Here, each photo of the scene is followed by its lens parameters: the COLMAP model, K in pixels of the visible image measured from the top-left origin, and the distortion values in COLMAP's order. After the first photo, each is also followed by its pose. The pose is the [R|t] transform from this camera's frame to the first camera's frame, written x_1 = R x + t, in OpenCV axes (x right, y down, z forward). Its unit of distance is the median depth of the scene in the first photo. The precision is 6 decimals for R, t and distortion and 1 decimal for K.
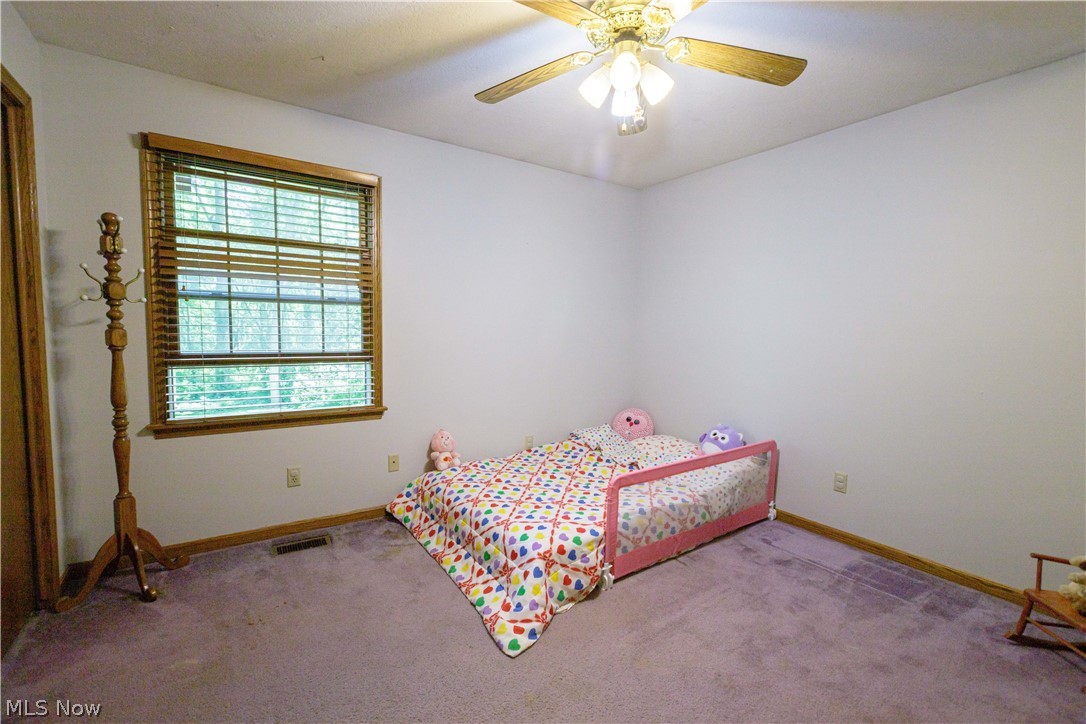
lens RADIAL K [[482.9, 0, 529.7], [0, 482.9, 361.0], [0, 0, 1]] dist [-0.000768, -0.000268]
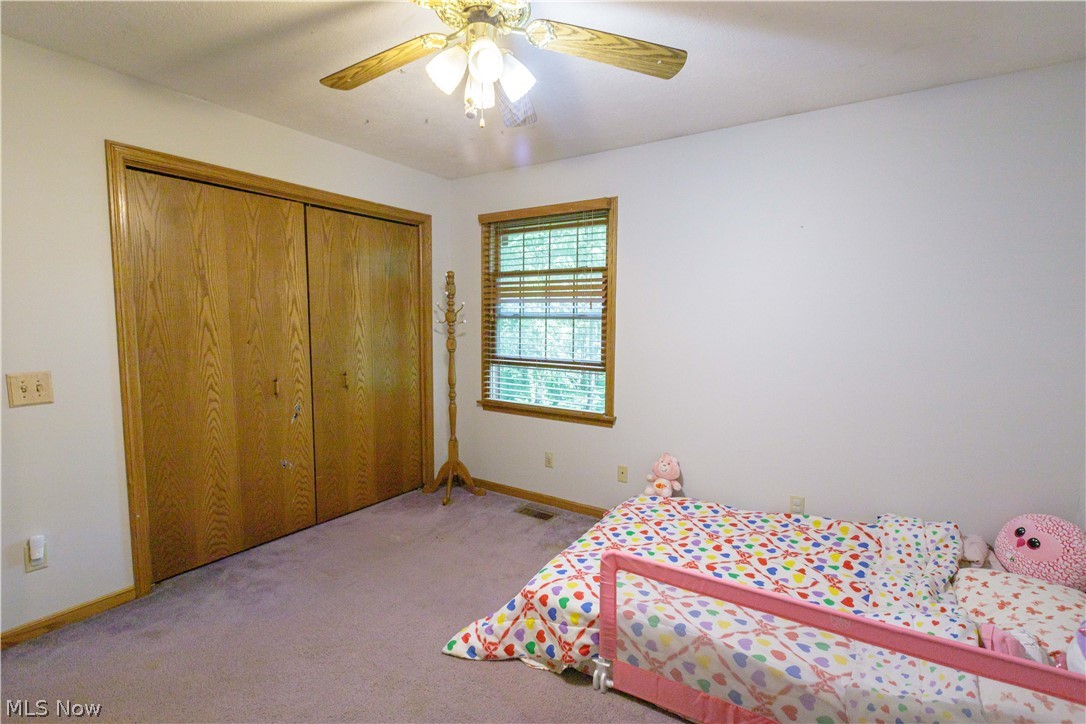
lens RADIAL K [[482.9, 0, 529.7], [0, 482.9, 361.0], [0, 0, 1]] dist [-0.000768, -0.000268]
pose [[0.397791, 0.060477, -0.915481, 0.676320], [-0.068482, 0.996999, 0.036106, -0.059661], [0.914917, 0.048331, 0.400739, 0.487134]]
